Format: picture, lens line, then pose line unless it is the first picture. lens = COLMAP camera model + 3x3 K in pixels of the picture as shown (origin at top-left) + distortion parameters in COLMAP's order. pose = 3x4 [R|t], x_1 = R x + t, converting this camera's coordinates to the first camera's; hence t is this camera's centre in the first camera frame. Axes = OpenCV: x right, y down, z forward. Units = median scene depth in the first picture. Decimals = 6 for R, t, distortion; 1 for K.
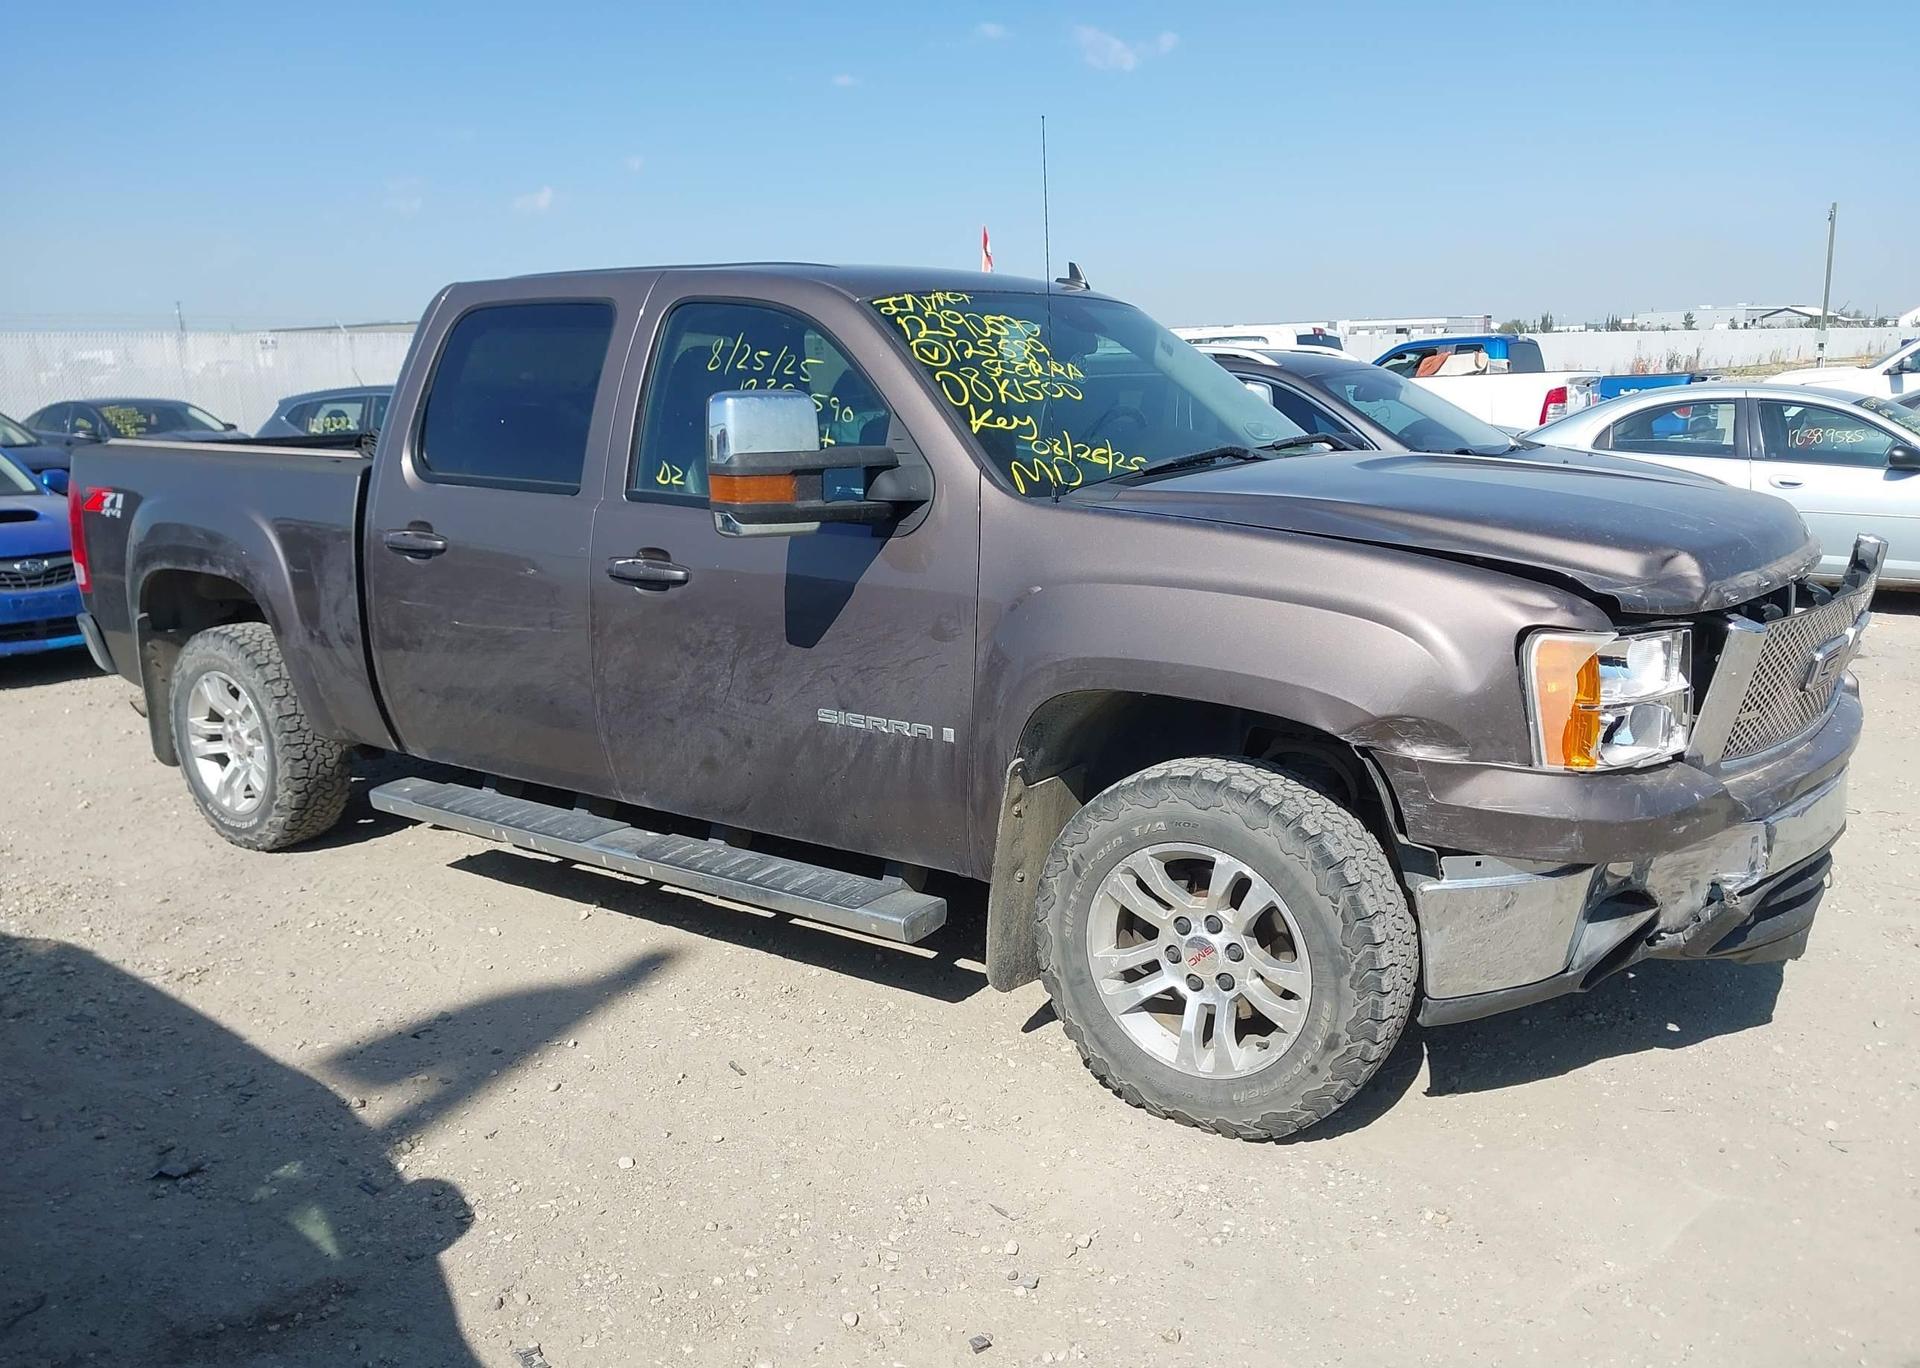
lens RADIAL K [[1494.1, 0, 960.0], [0, 1494.1, 684.0], [0, 0, 1]] dist [0.098688, -0.184145]
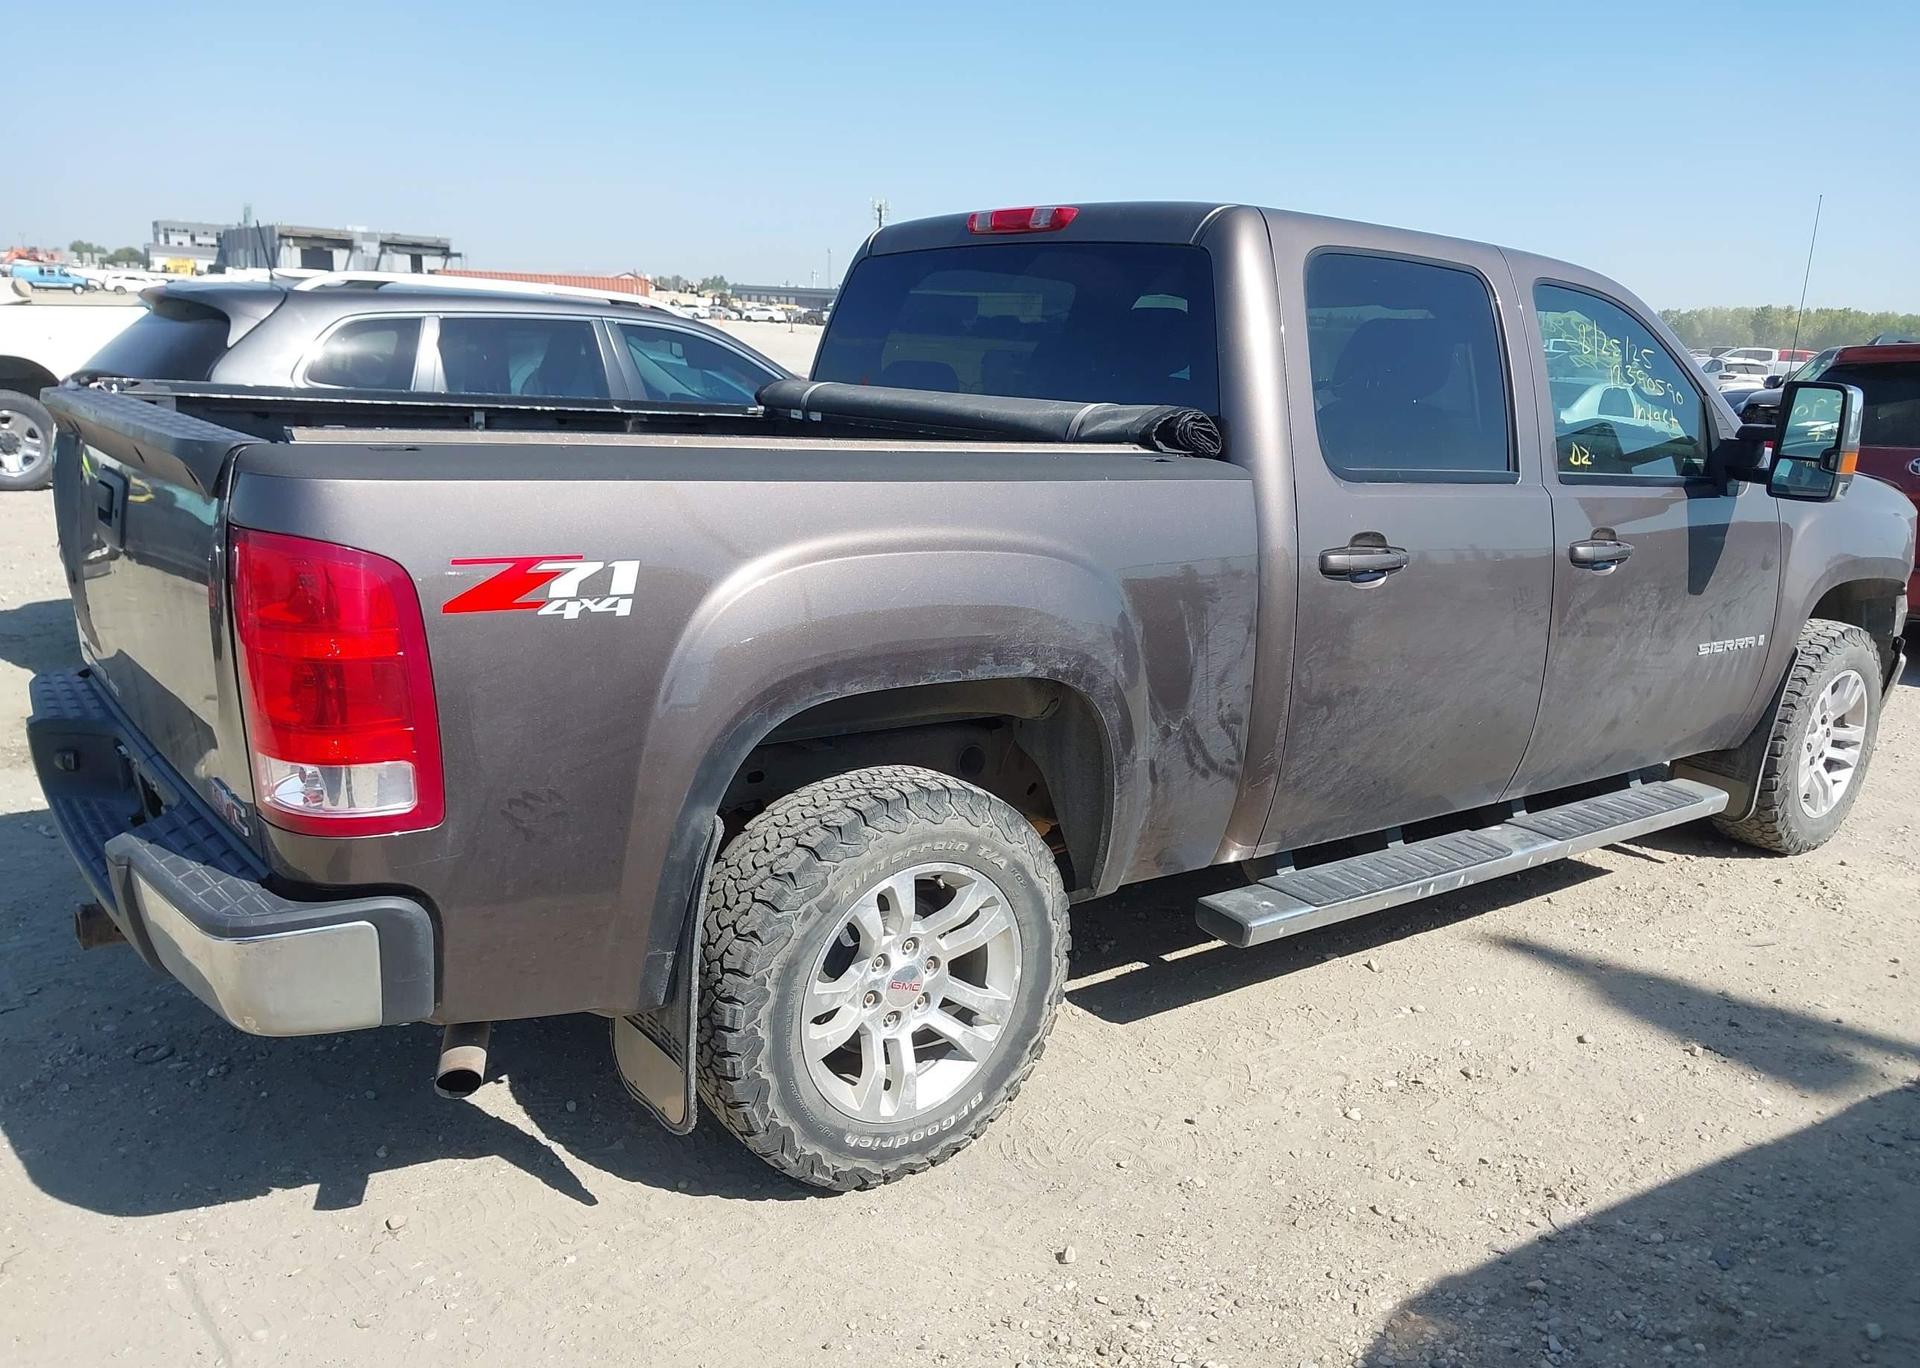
lens RADIAL K [[1502.2, 0, 985.2], [0, 1502.2, 689.1], [0, 0, 1]] dist [0.059046, -0.093416]
pose [[0.285649, -0.185452, 0.940219, -1.402739], [0.138485, 0.978788, 0.150986, -0.211027], [-0.948276, 0.087077, 0.305272, 1.171876]]
